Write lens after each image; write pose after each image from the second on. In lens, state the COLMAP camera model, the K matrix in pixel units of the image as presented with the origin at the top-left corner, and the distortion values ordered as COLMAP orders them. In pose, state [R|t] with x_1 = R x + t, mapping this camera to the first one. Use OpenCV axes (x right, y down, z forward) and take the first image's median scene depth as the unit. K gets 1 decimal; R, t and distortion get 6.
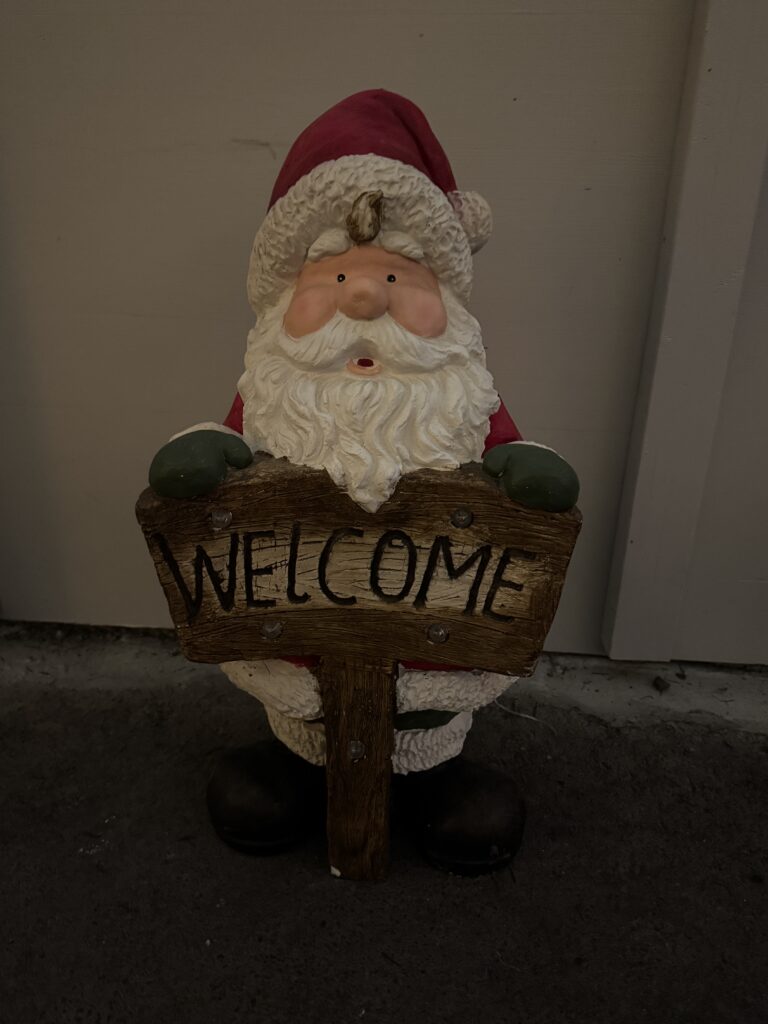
lens RADIAL K [[768.7, 0, 382.9], [0, 768.7, 512.4], [0, 0, 1]] dist [0.004571, -0.007243]
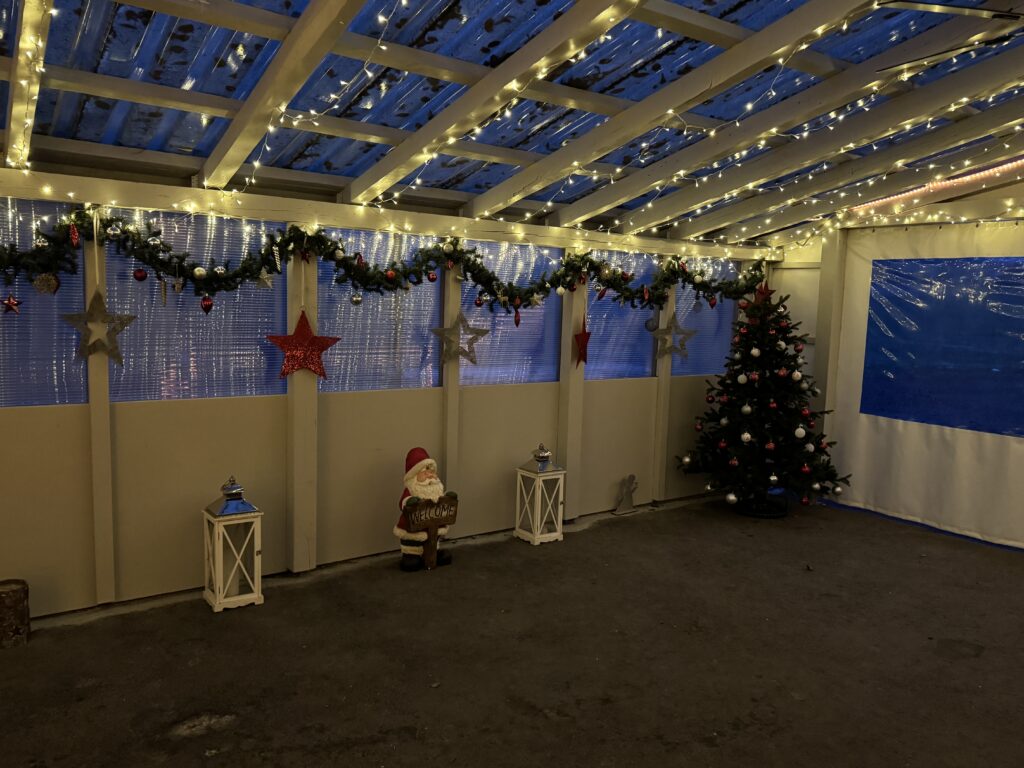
lens RADIAL K [[768.7, 0, 511.7], [0, 768.7, 381.3], [0, 0, 1]] dist [0.004571, -0.007243]
pose [[0.721946, -0.062034, 0.689163, -4.507250], [0.309696, 0.919616, -0.241650, 0.934721], [-0.618775, 0.387890, 0.683124, -4.968368]]
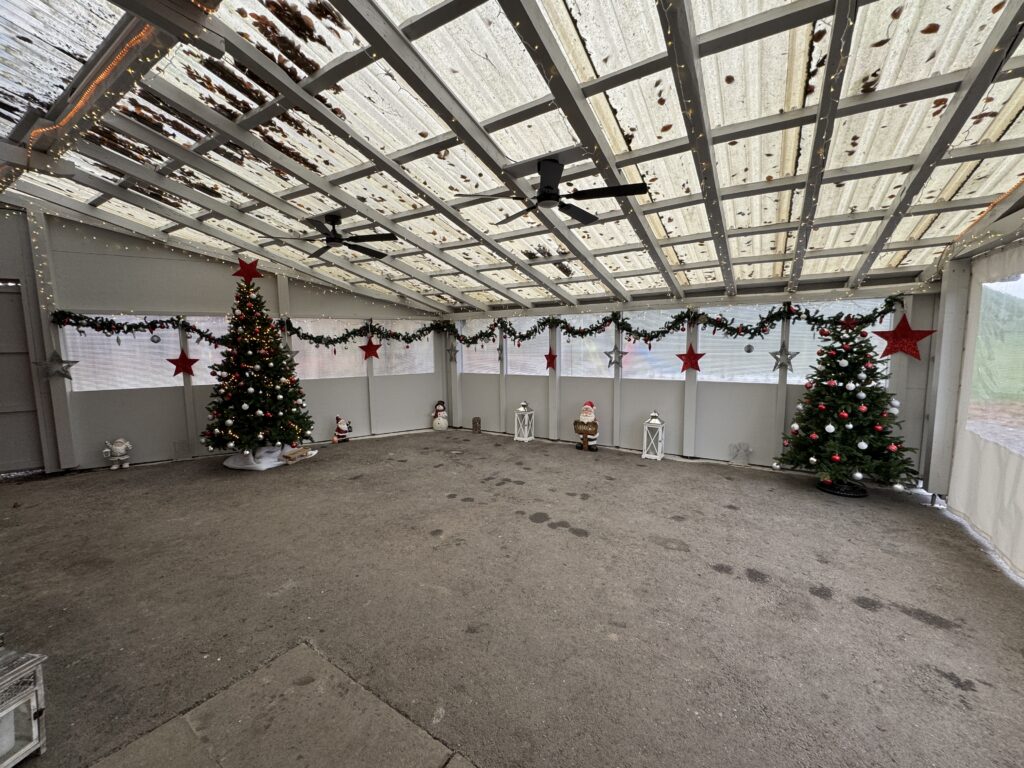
lens RADIAL K [[407.2, 0, 514.5], [0, 407.2, 385.7], [0, 0, 1]] dist [-0.003808, -0.000551]
pose [[0.916394, 0.017016, -0.399916, 2.262909], [-0.168111, 0.923071, -0.345945, 2.767329], [0.363264, 0.384252, 0.848758, -8.098494]]
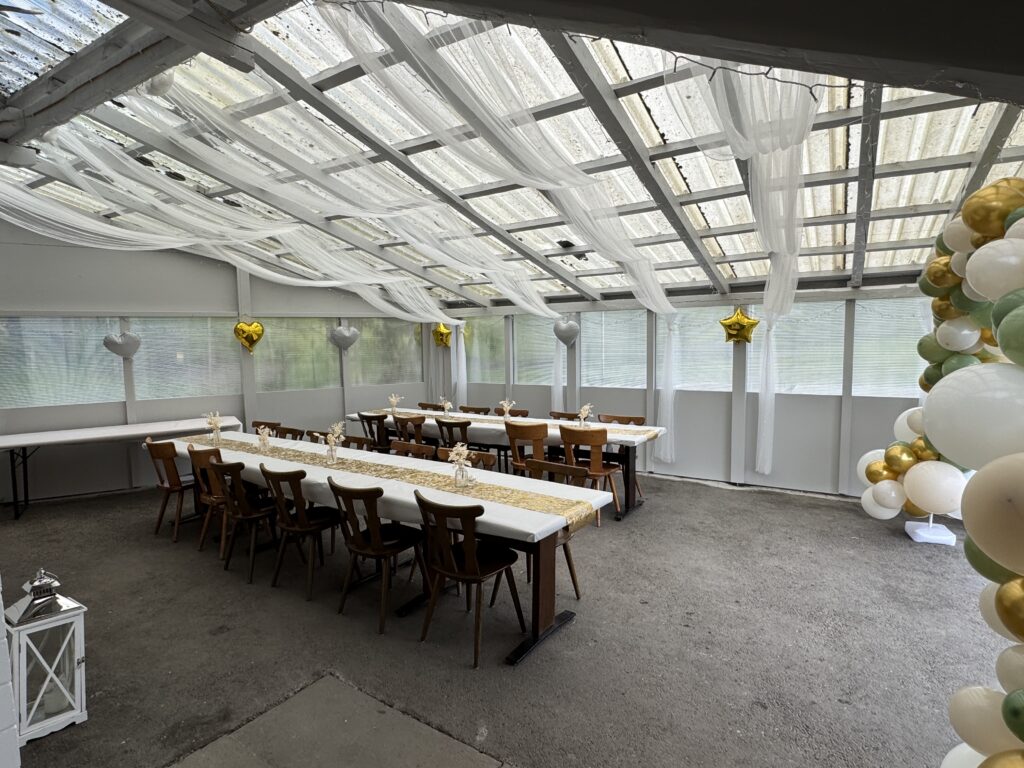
lens RADIAL K [[537.1, 0, 509.6], [0, 537.1, 389.5], [0, 0, 1]] dist [-0.000117, 0.001346]
pose [[0.915508, 0.006654, -0.402245, 2.359760], [-0.163008, 0.920243, -0.355783, 3.085697], [0.367795, 0.391291, 0.843574, -9.053407]]
